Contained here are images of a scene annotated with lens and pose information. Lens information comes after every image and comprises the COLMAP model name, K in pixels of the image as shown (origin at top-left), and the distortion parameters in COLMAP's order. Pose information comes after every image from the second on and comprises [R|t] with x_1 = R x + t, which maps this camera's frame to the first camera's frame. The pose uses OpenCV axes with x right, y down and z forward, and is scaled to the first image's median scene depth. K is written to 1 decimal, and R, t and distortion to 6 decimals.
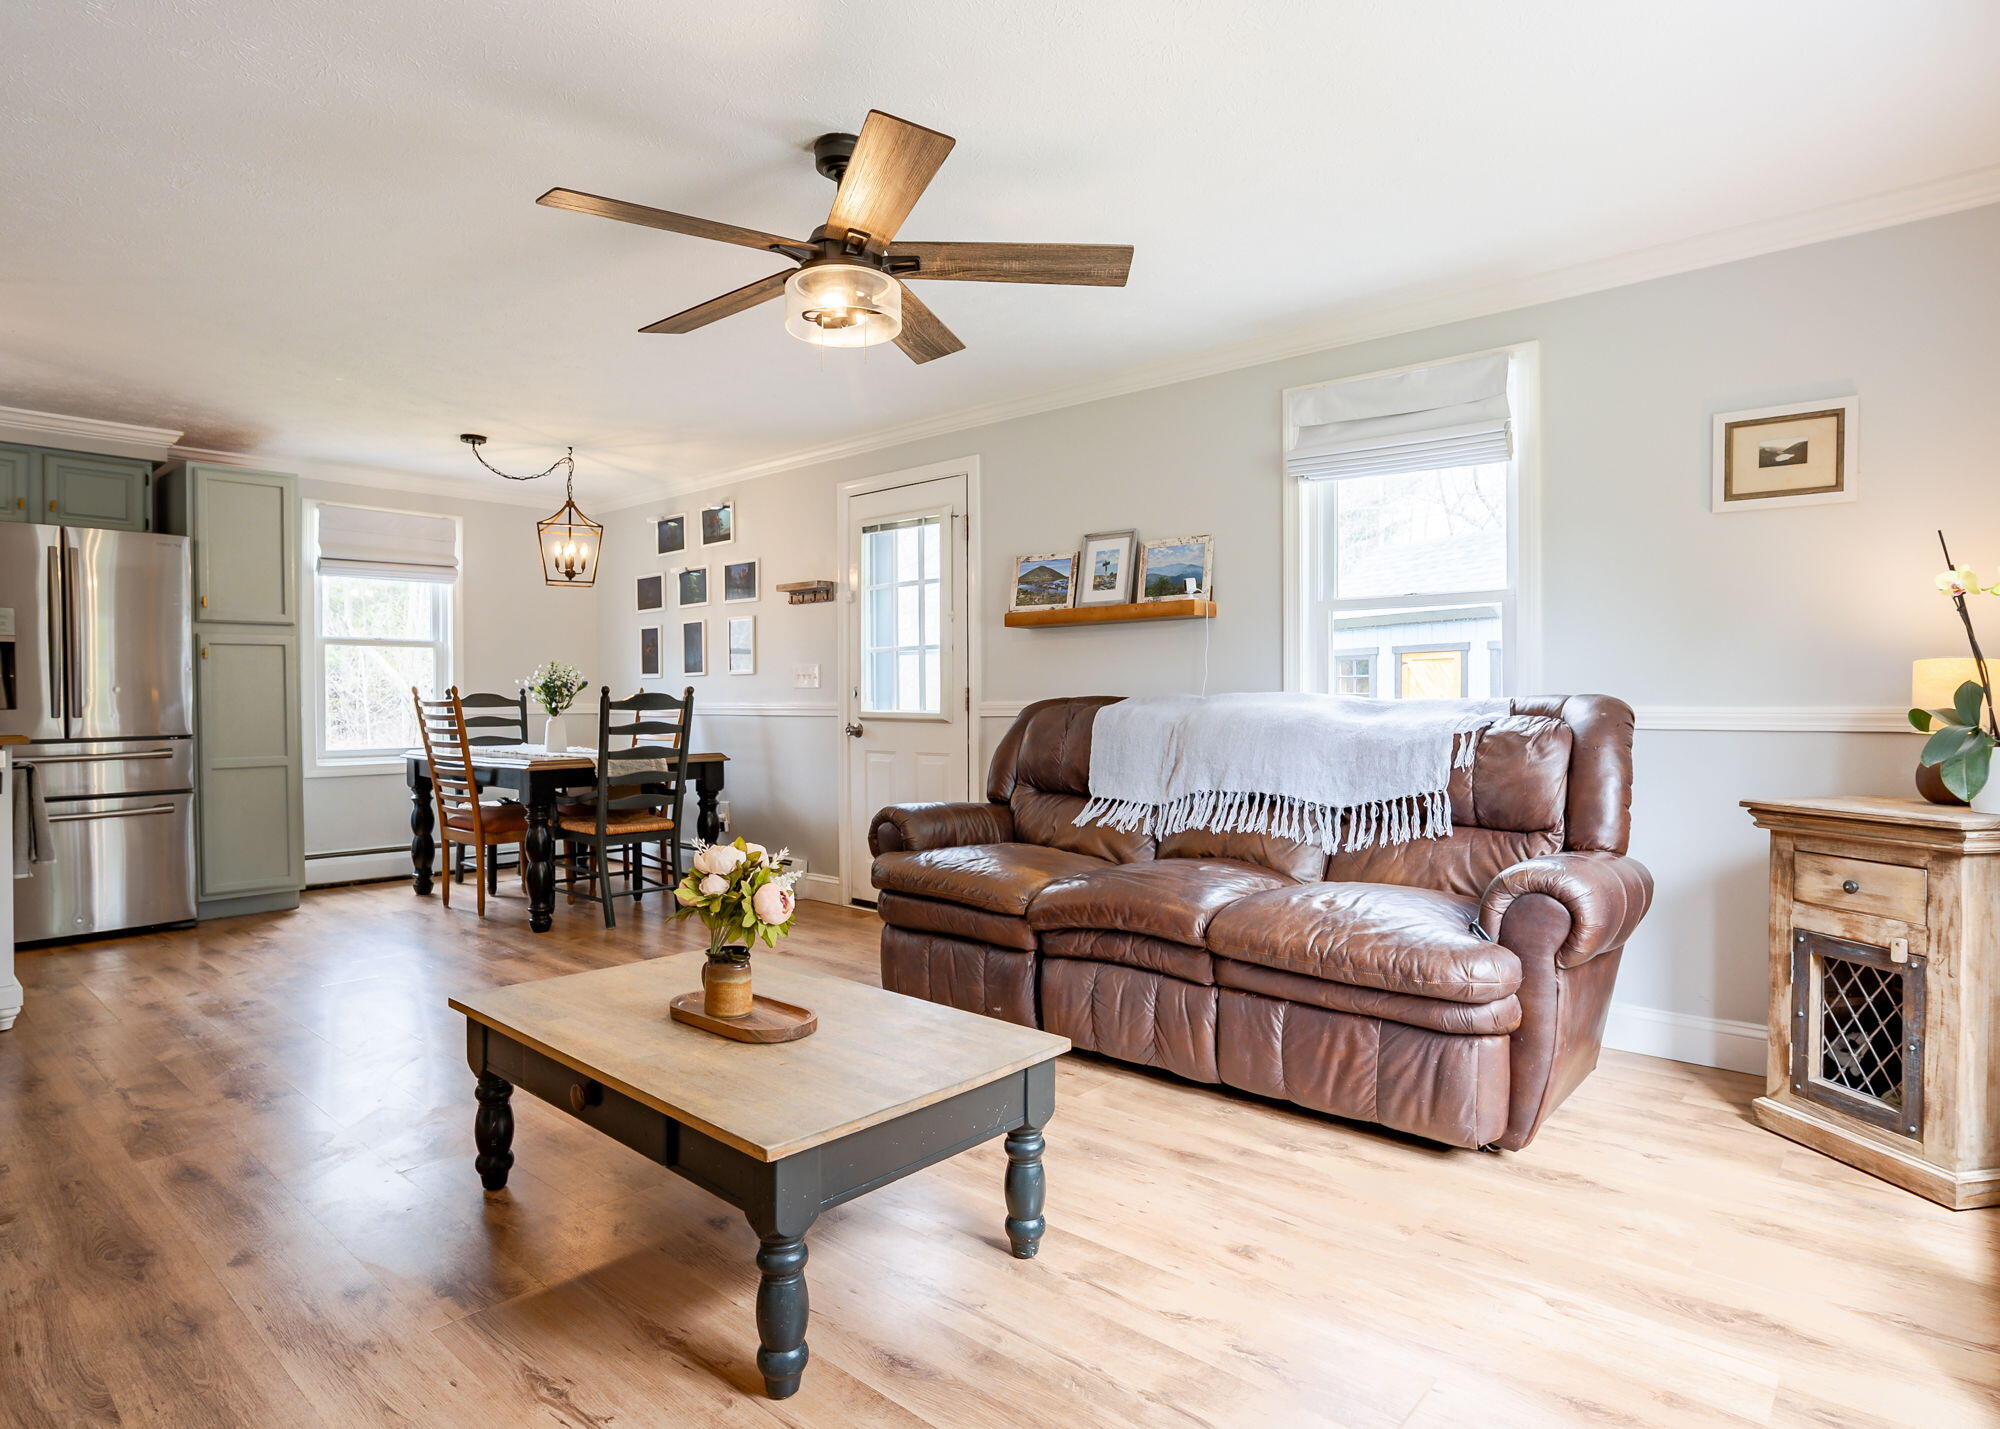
lens RADIAL K [[1142.3, 0, 1000.0], [0, 1142.3, 714.5], [0, 0, 1]] dist [-0.001800, -0.000262]
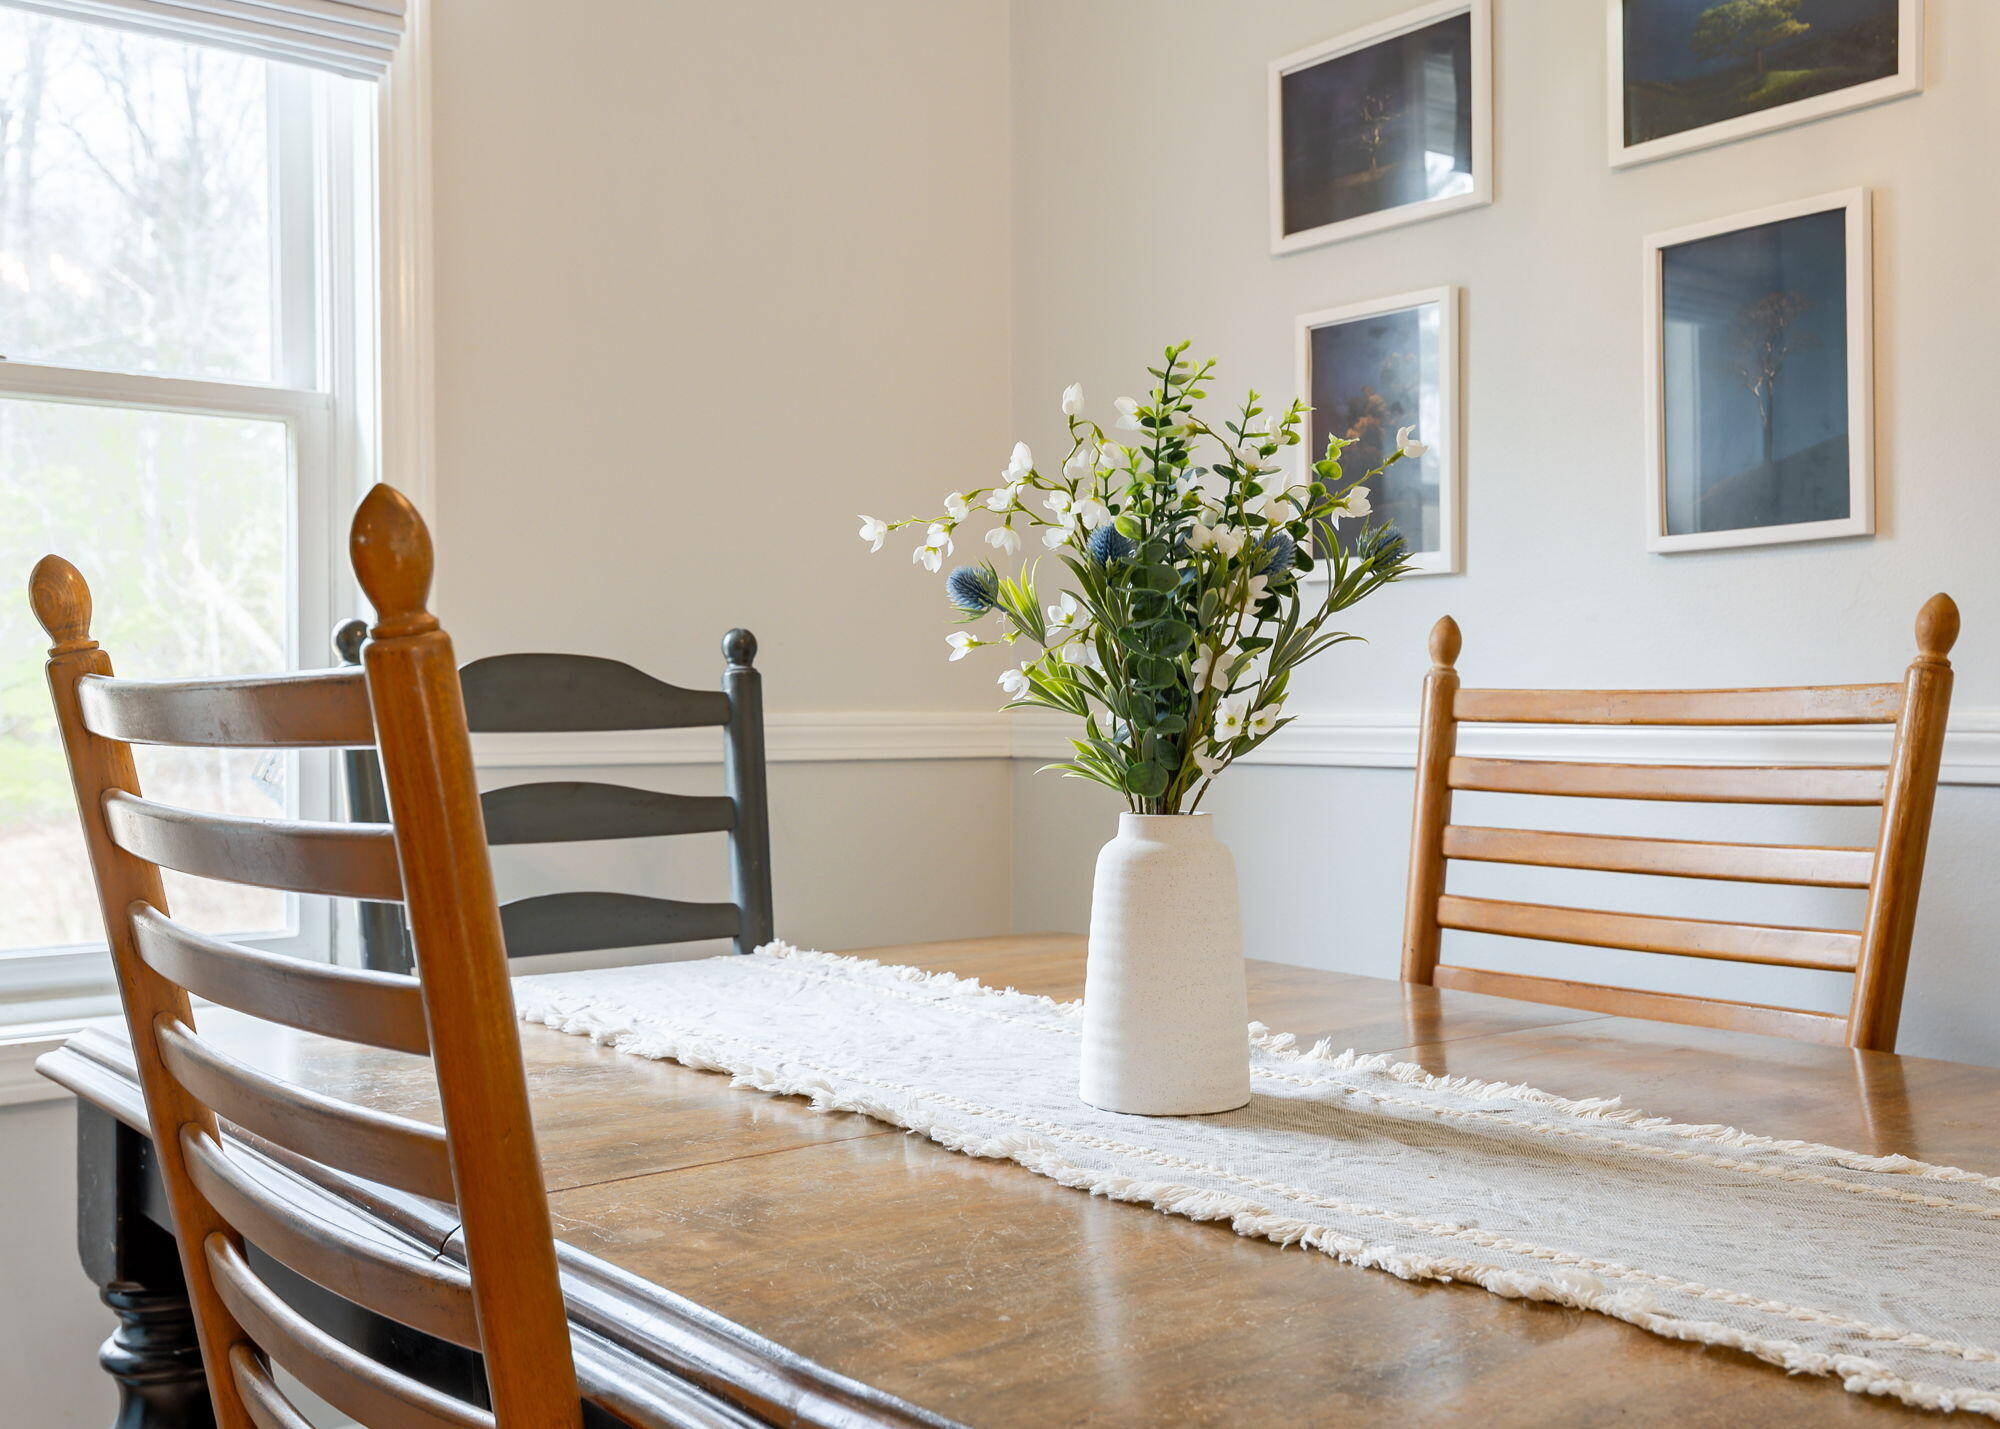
lens RADIAL K [[1746.9, 0, 1000.0], [0, 1746.9, 714.5], [0, 0, 1]] dist [0.004502, 0.005248]
pose [[0.994925, -0.000836, -0.100618, -0.357305], [-0.000240, 0.999943, -0.010679, -0.006169], [0.100622, 0.010649, 0.994868, 0.743416]]
